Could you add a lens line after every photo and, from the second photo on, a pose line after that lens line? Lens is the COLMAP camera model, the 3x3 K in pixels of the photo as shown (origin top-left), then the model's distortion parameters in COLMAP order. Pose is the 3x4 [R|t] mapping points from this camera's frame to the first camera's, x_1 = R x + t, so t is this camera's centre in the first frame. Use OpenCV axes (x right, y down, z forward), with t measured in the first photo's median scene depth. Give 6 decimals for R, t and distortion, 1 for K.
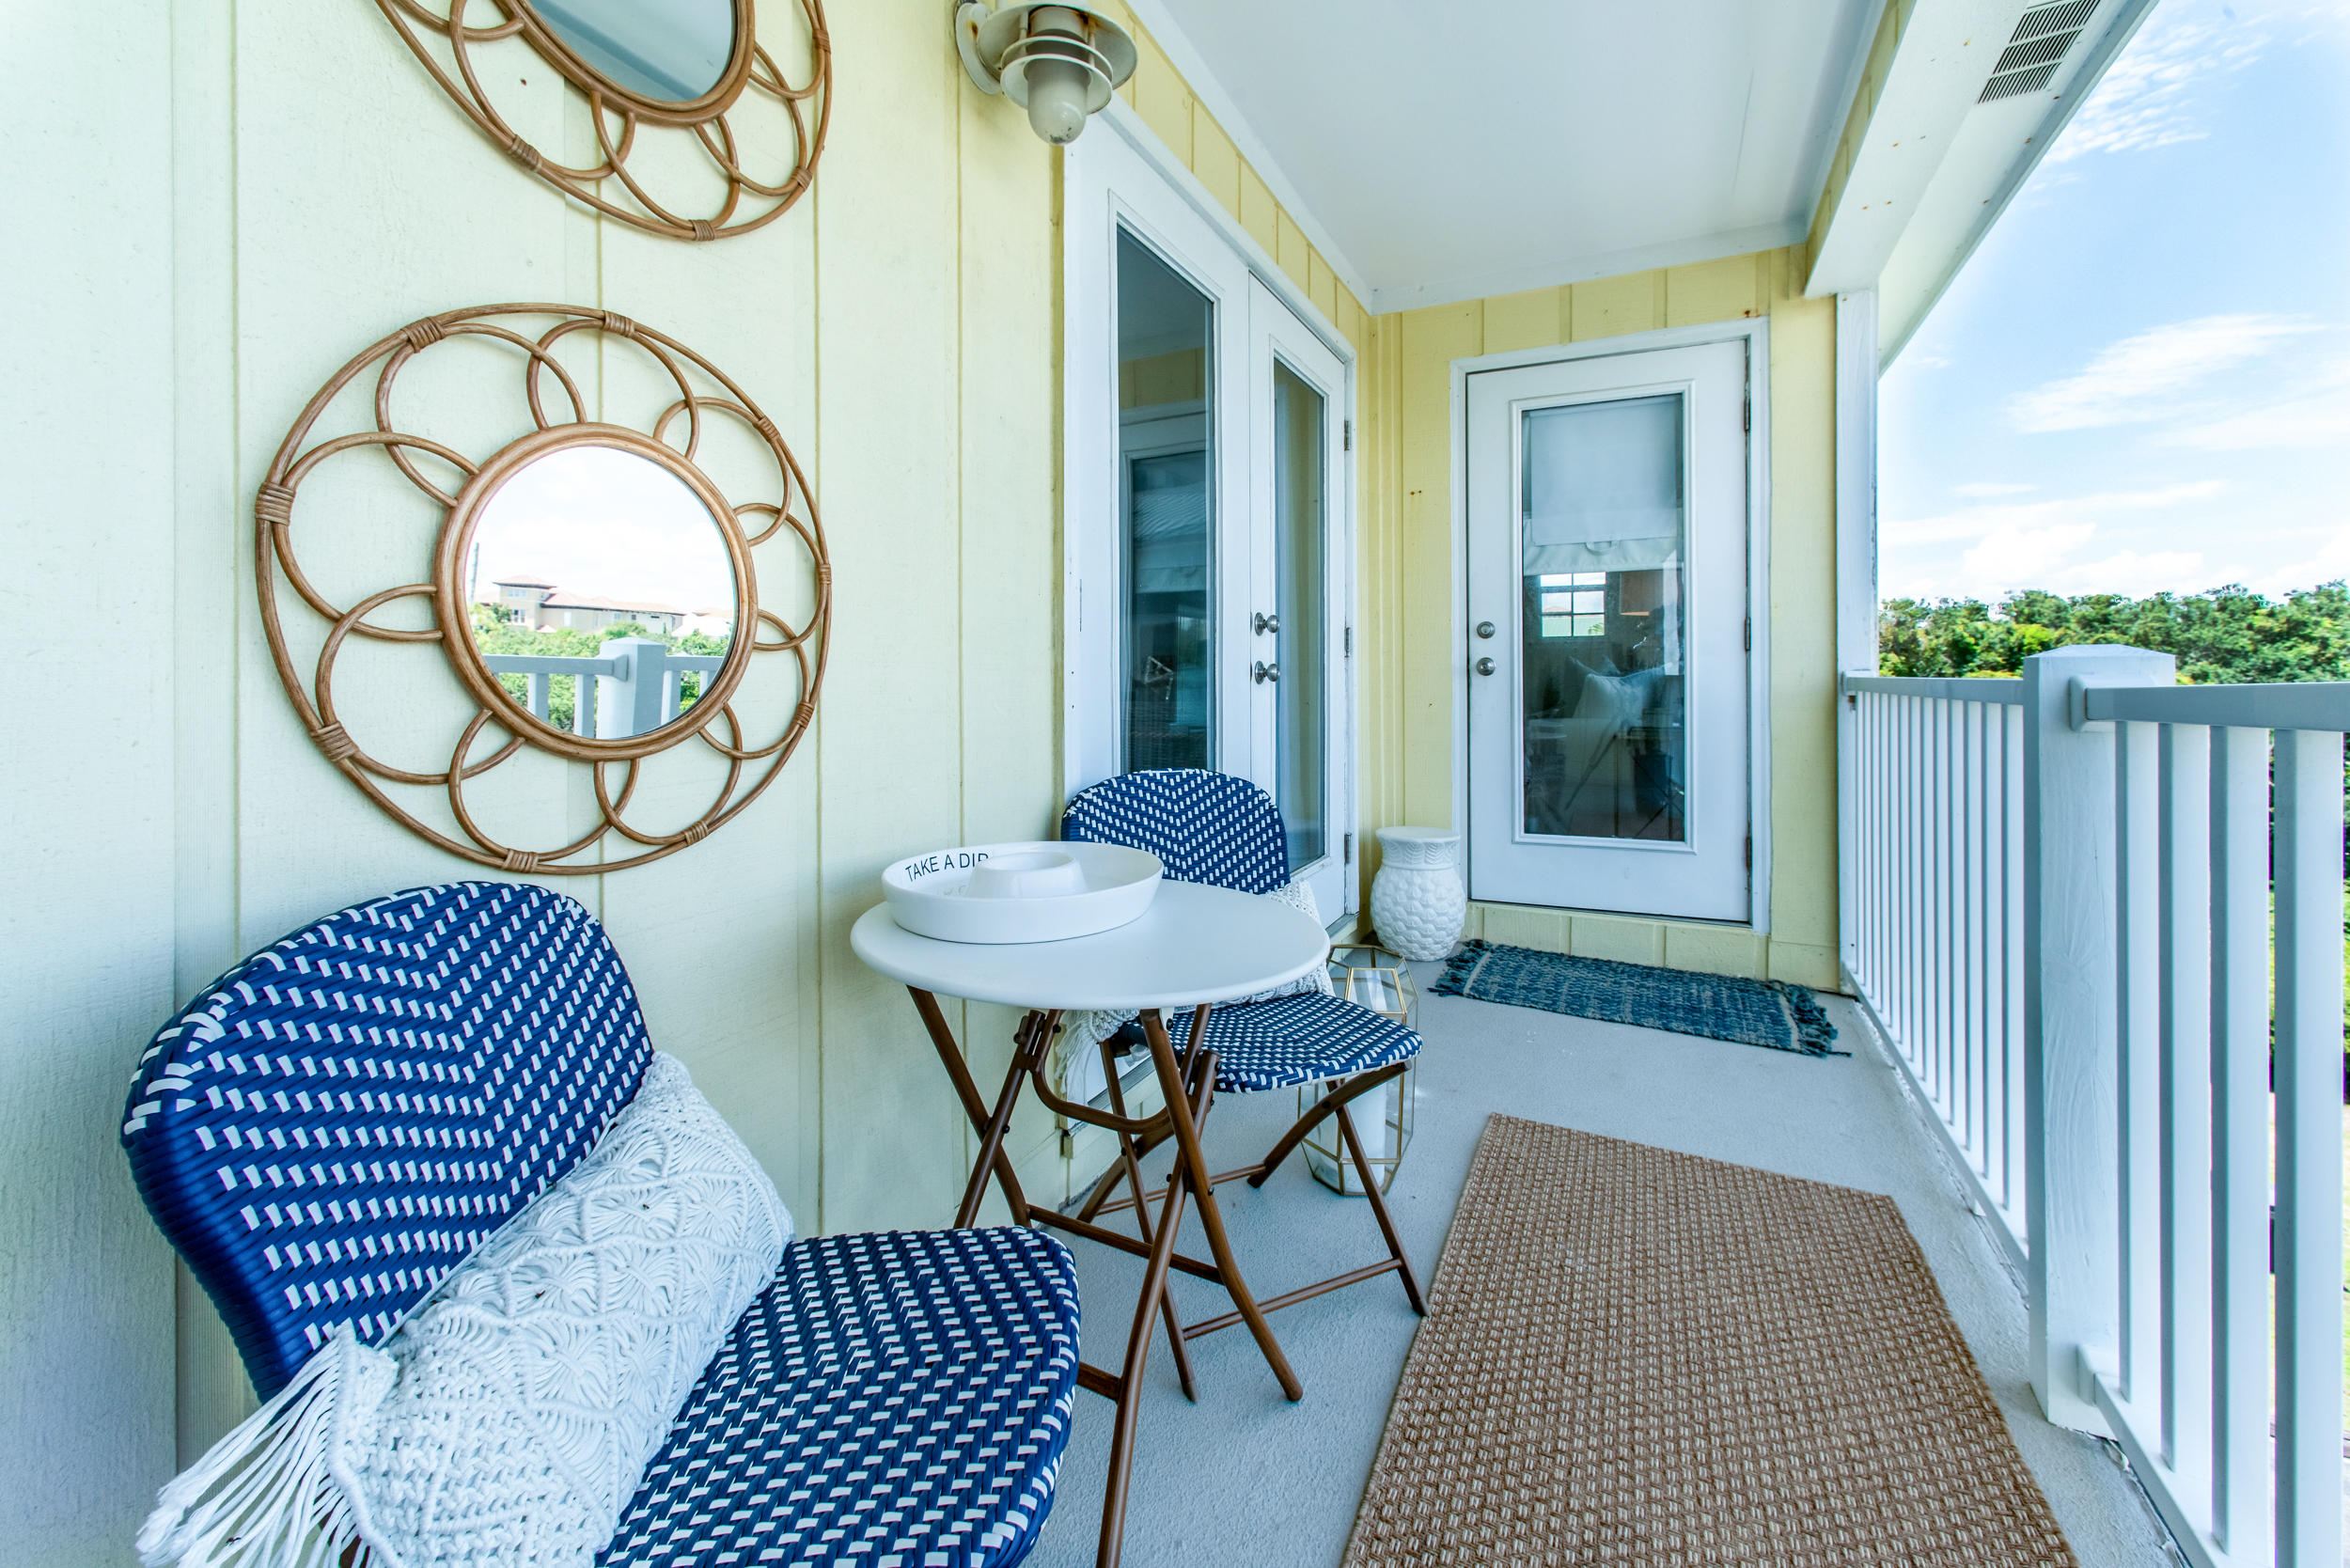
lens RADIAL K [[962.9, 0, 1178.5], [0, 962.9, 696.0], [0, 0, 1]] dist [0.013747, -0.002641]
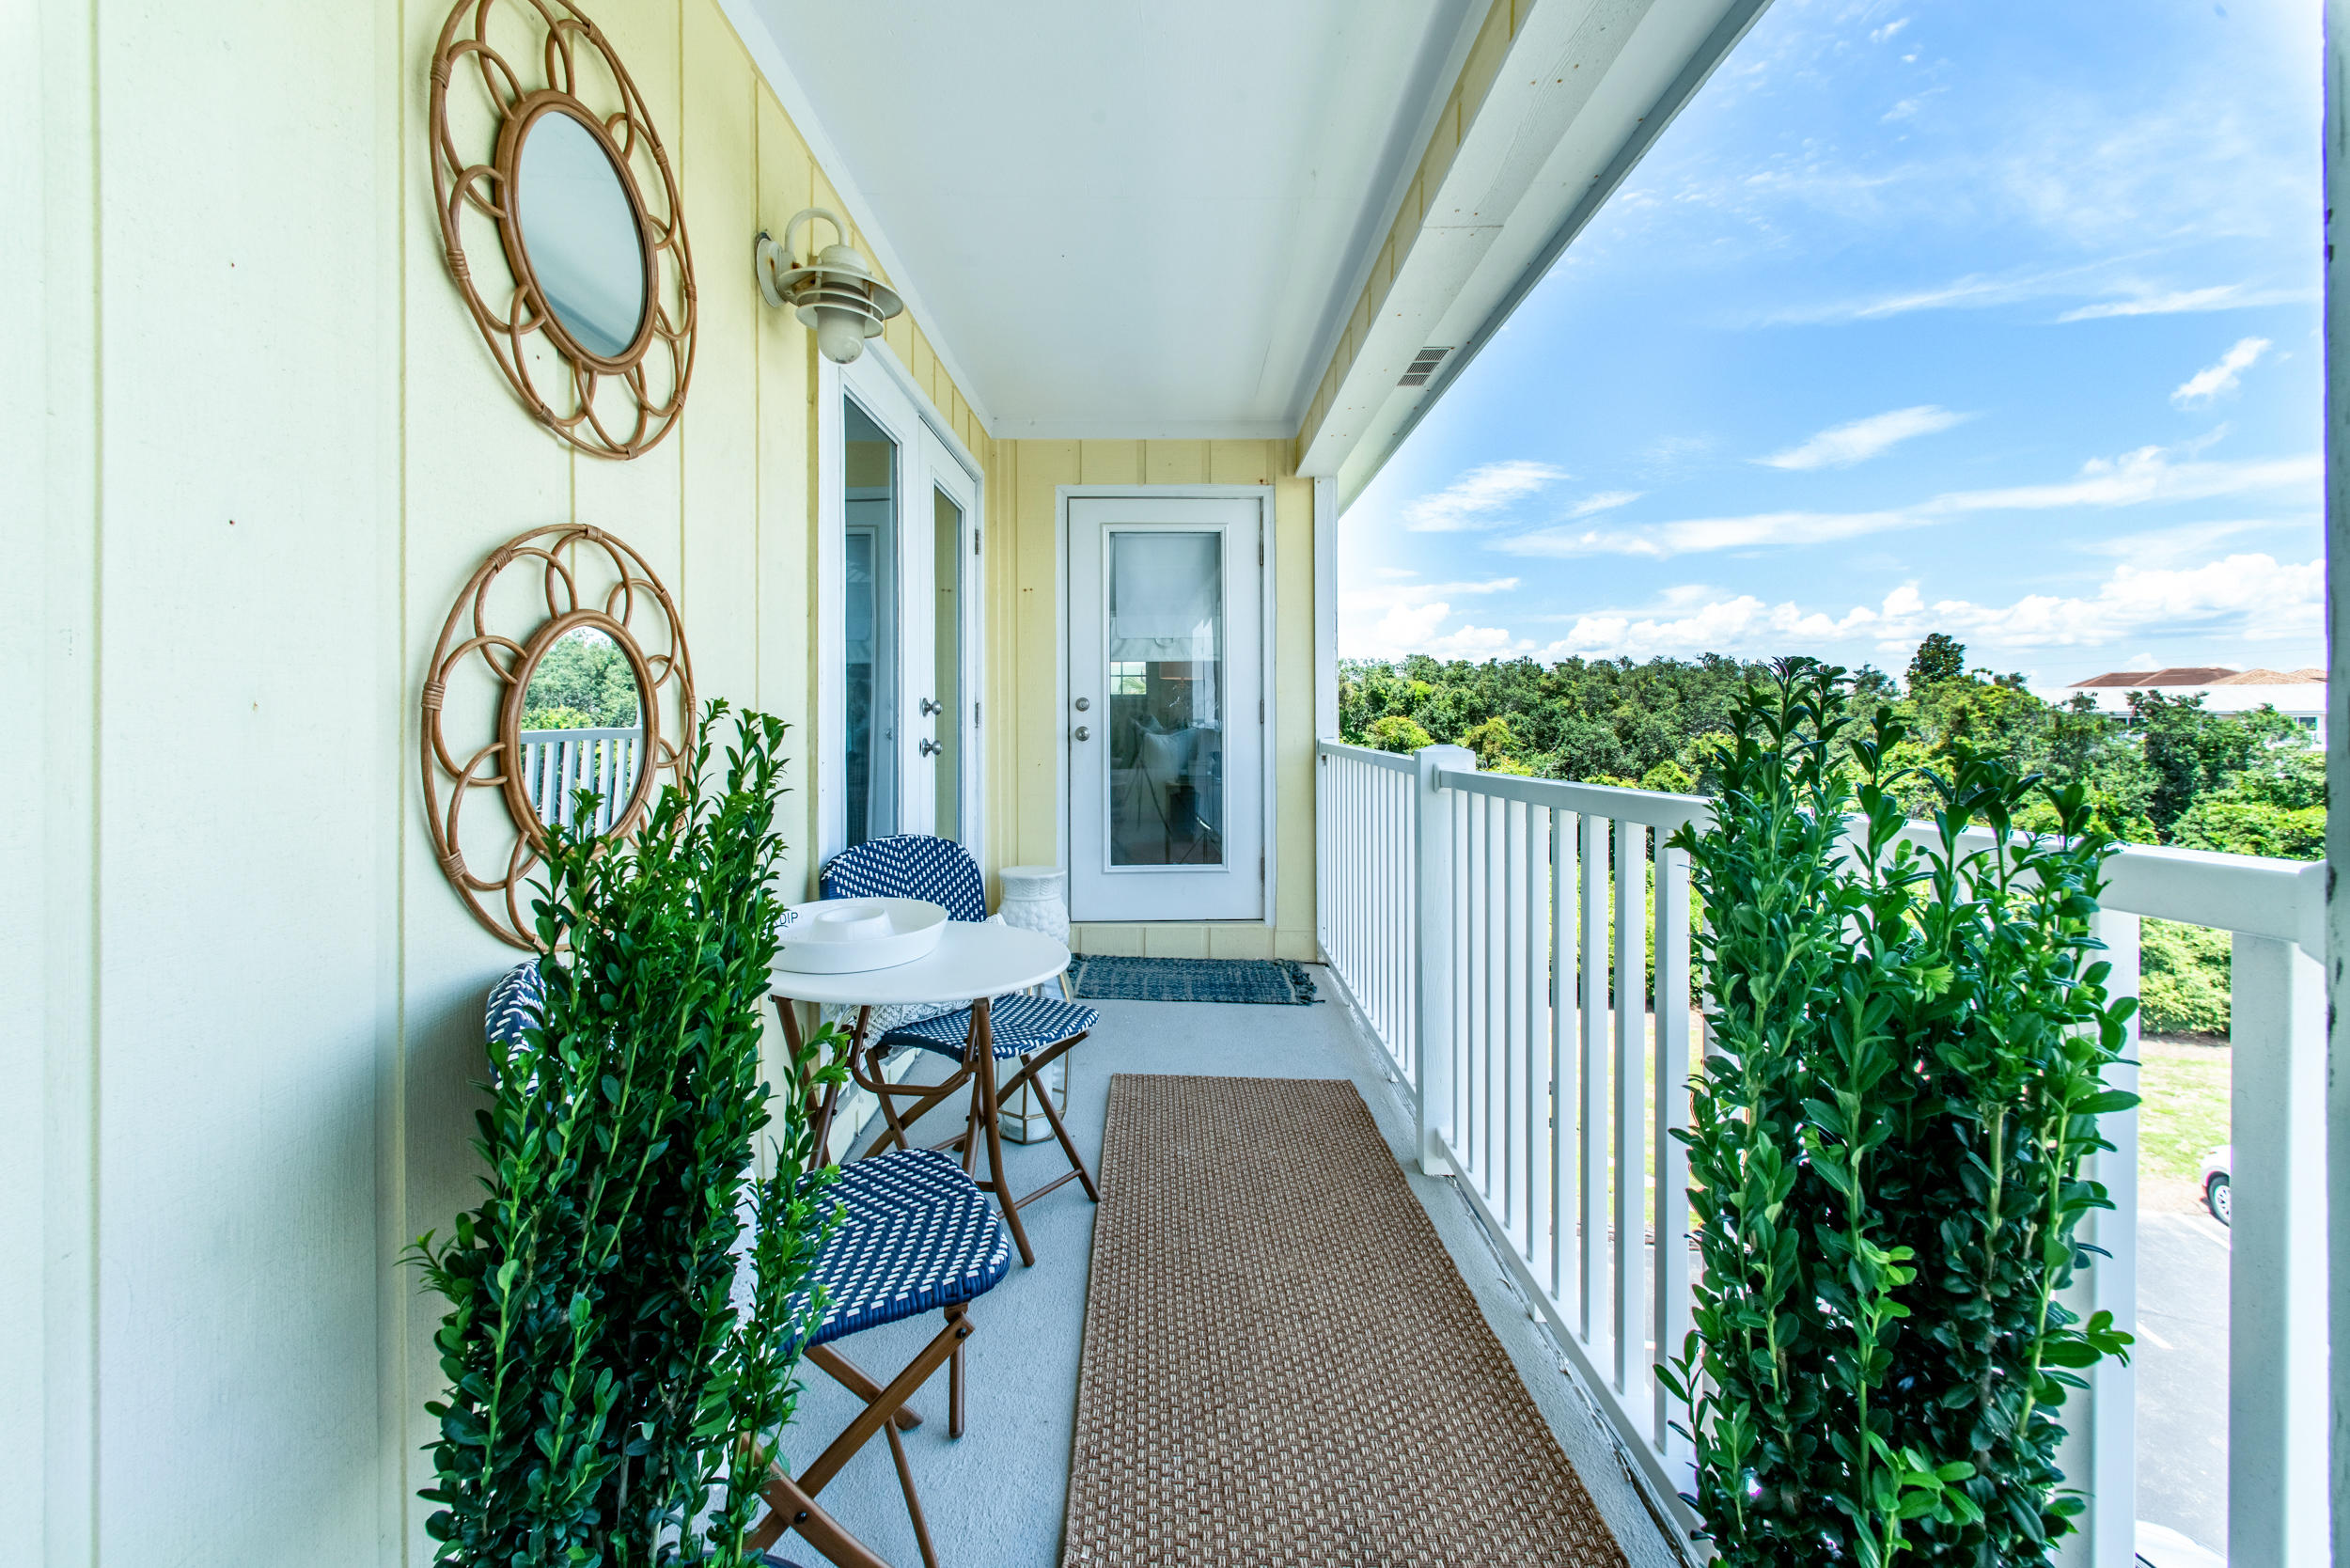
lens RADIAL K [[950.1, 0, 1170.9], [0, 950.1, 735.9], [0, 0, 1]] dist [0.020212, 0.000160]
pose [[0.894117, -0.001634, 0.447831, -0.174861], [0.000504, 0.999996, 0.002644, -0.041685], [-0.447834, -0.002138, 0.894114, -0.202791]]
